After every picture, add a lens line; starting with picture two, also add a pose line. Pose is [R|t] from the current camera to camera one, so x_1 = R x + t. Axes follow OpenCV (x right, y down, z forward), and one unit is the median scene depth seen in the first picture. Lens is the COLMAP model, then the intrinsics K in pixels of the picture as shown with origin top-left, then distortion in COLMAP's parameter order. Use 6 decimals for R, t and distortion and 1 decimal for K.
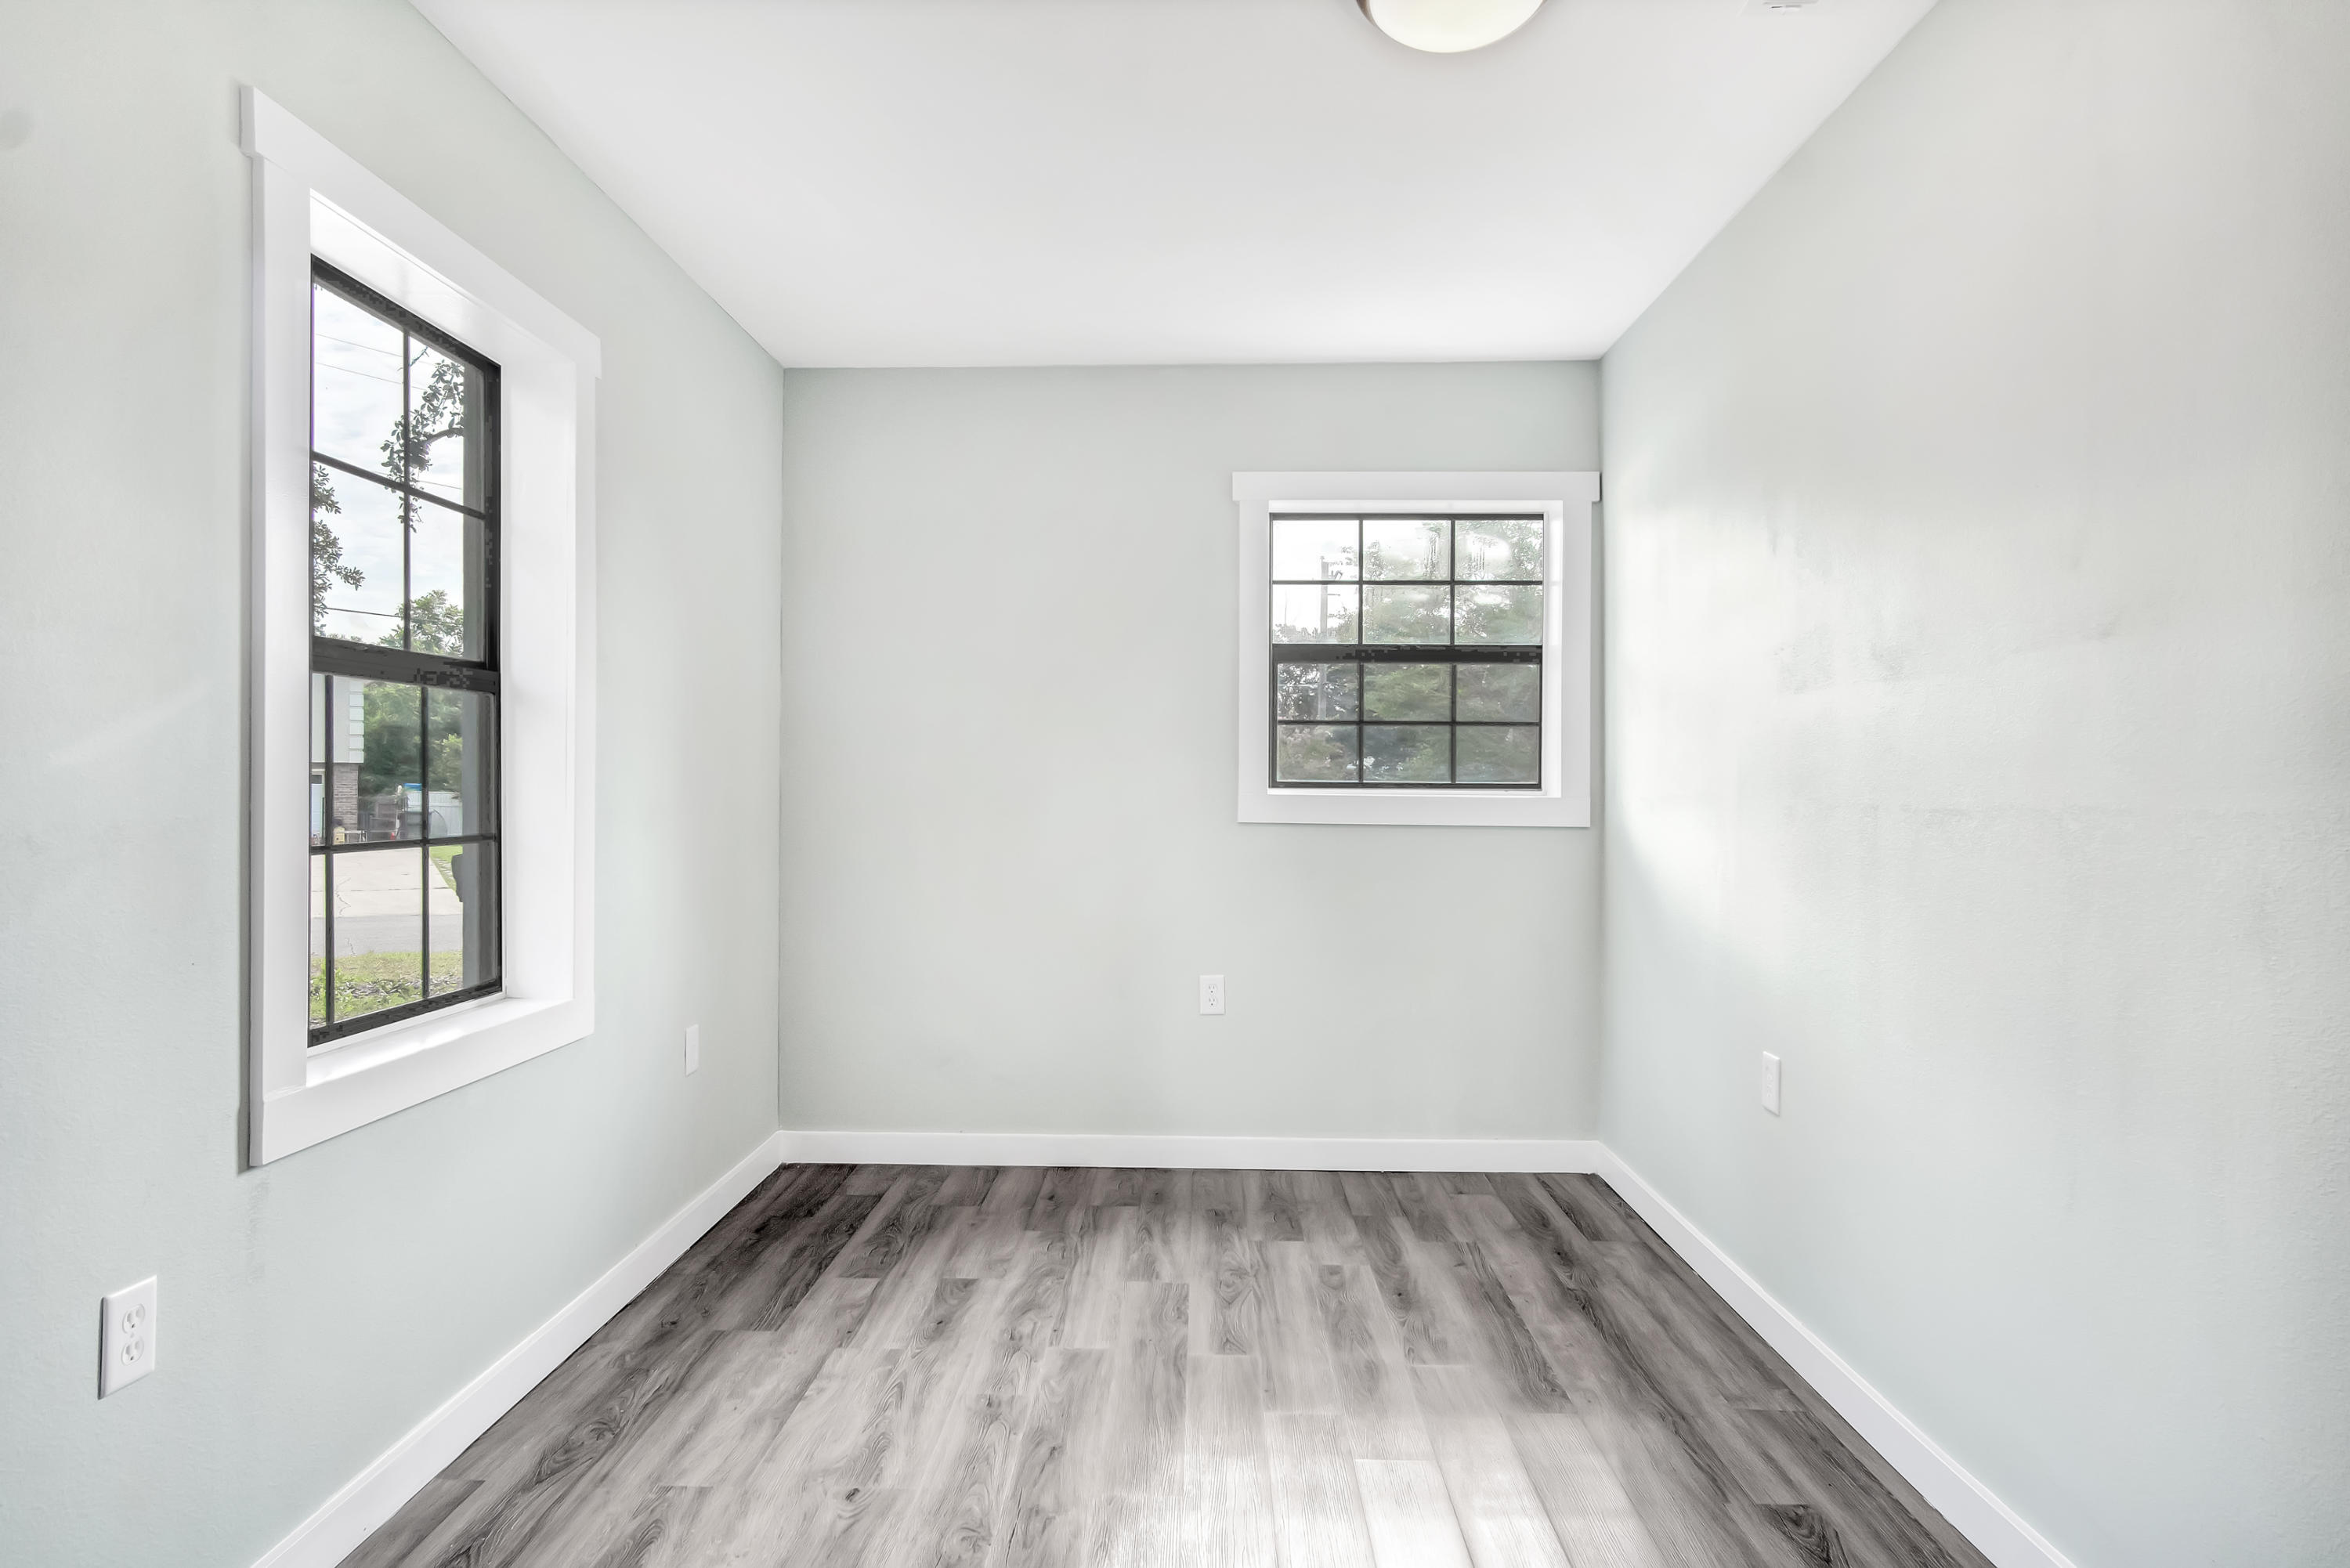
lens RADIAL K [[1288.3, 0, 1175.0], [0, 1288.3, 784.0], [0, 0, 1]] dist [-0.000691, 0.000483]
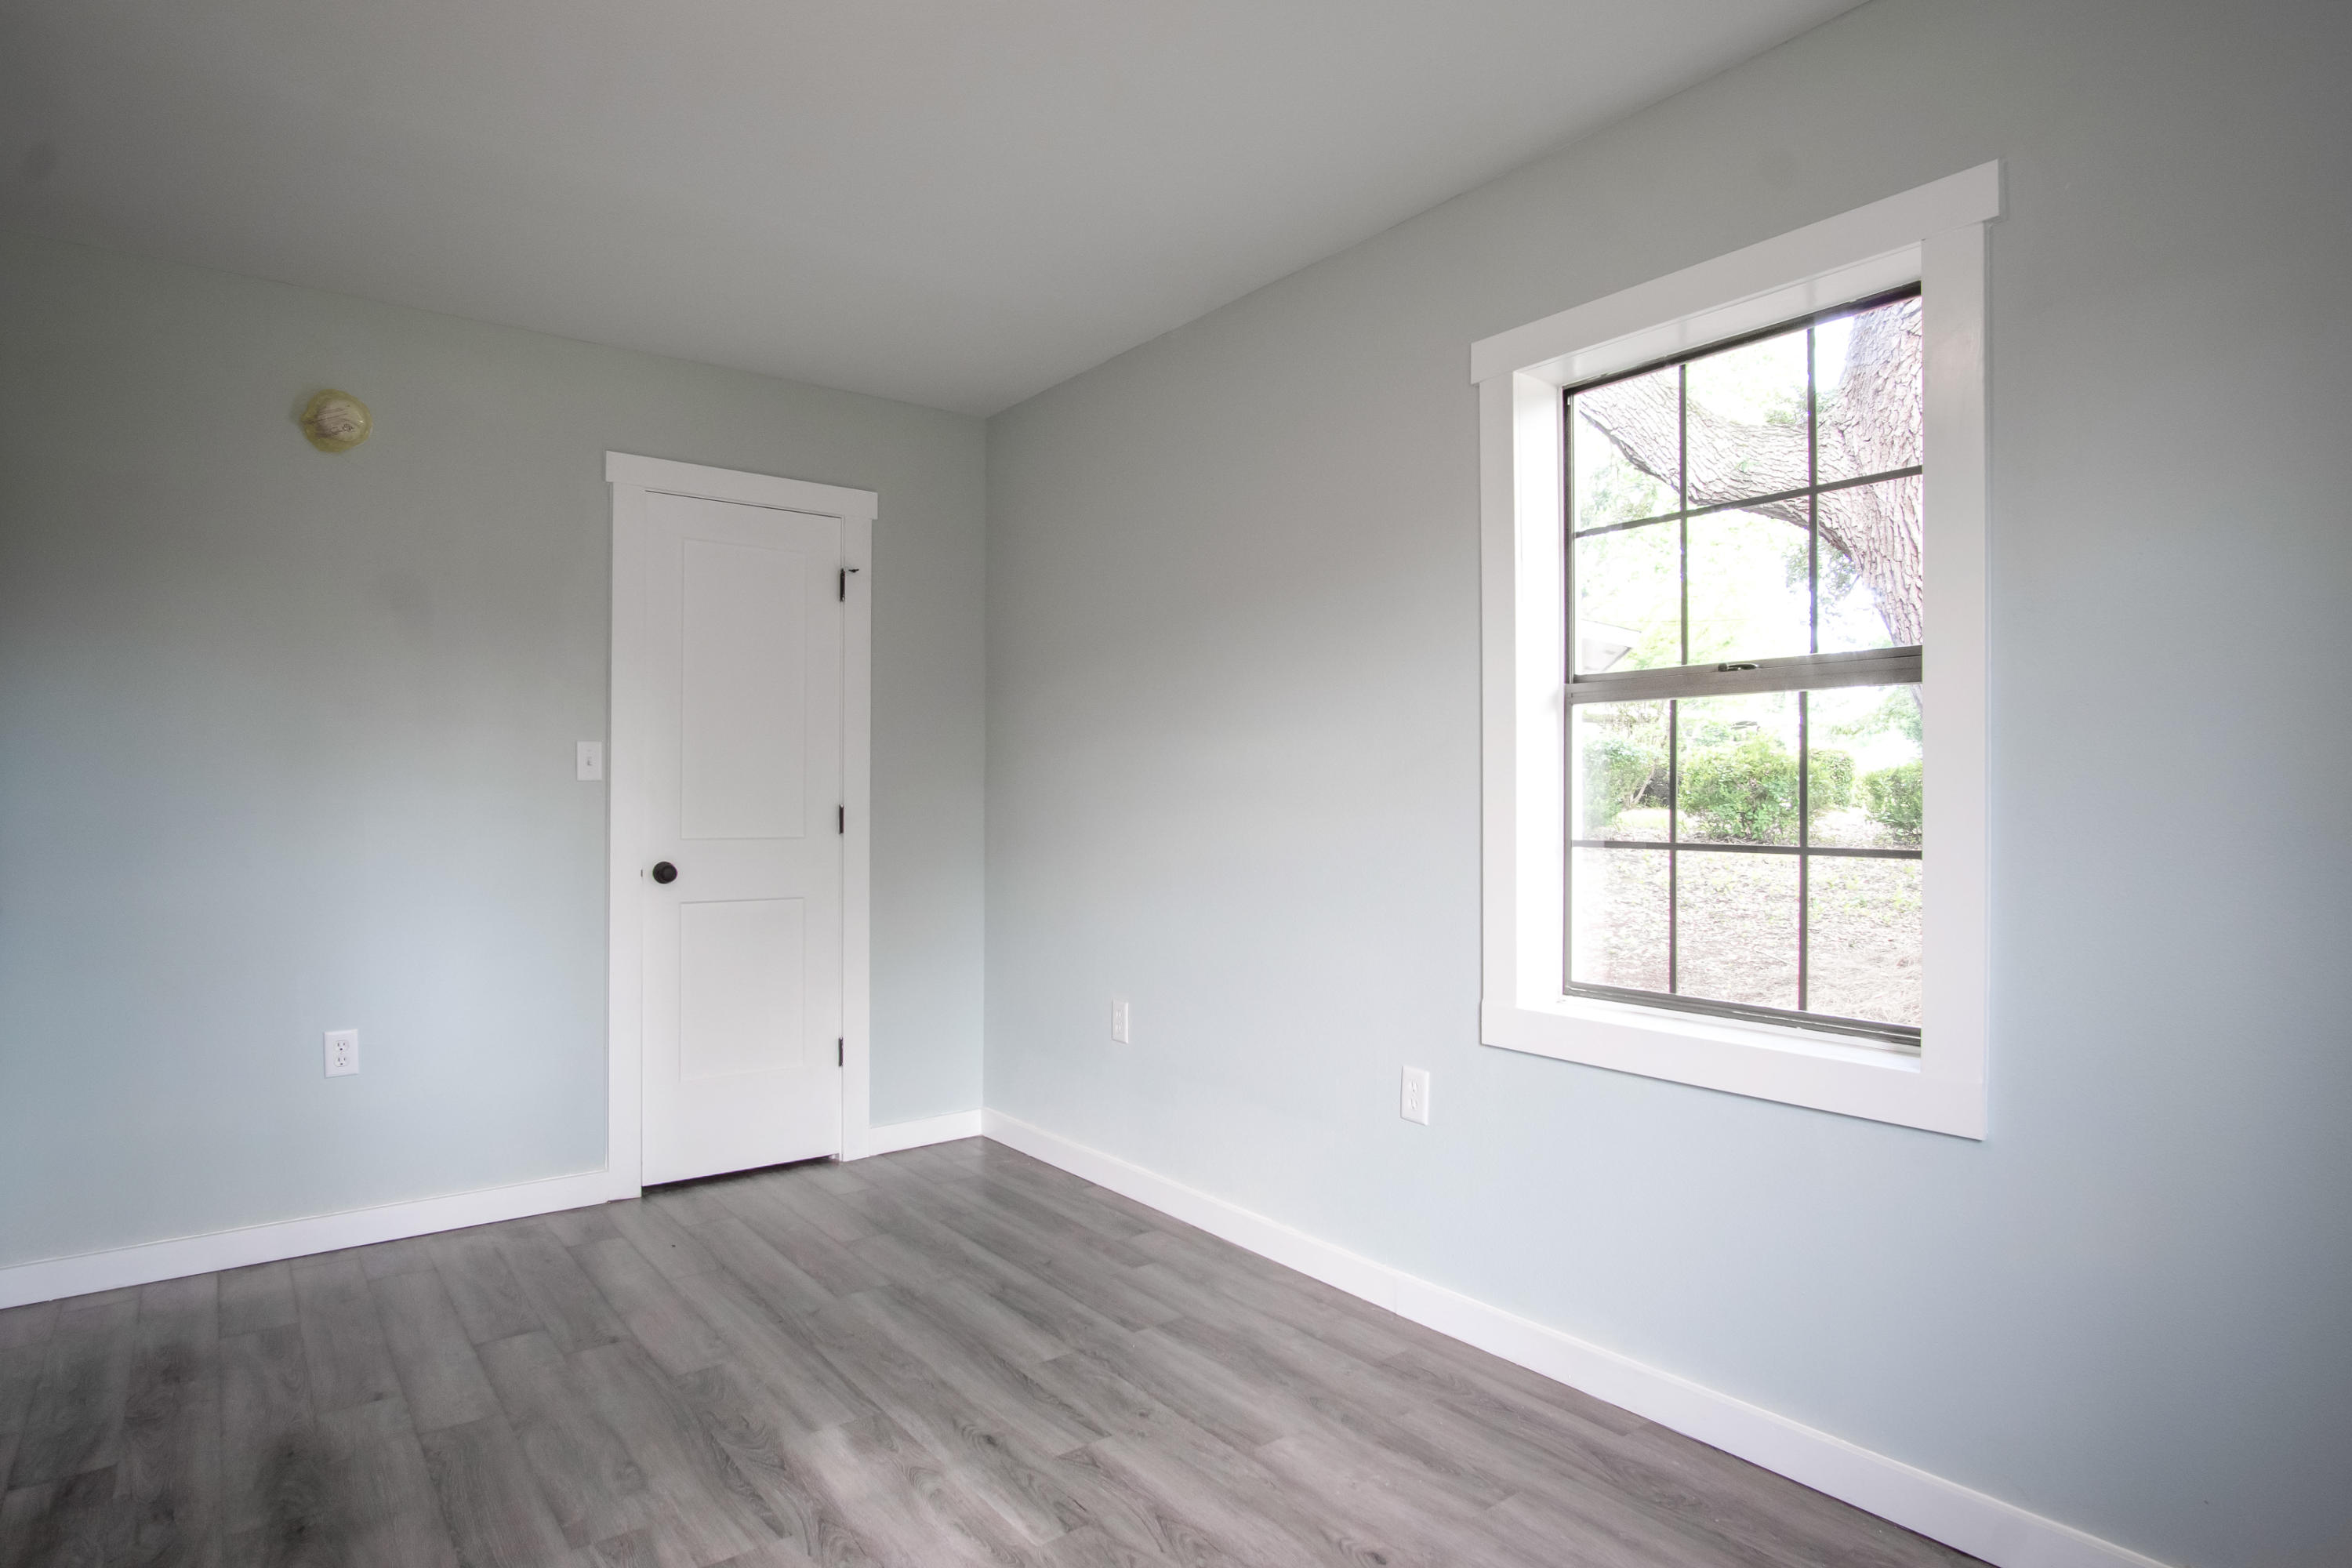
lens RADIAL K [[1289.5, 0, 1176.0], [0, 1289.5, 784.0], [0, 0, 1]] dist [-0.000691, 0.000483]
pose [[-0.785916, -0.010418, -0.618245, 0.414493], [-0.000842, 0.999875, -0.015778, 0.010132], [0.618332, -0.011880, -0.785827, 1.547475]]
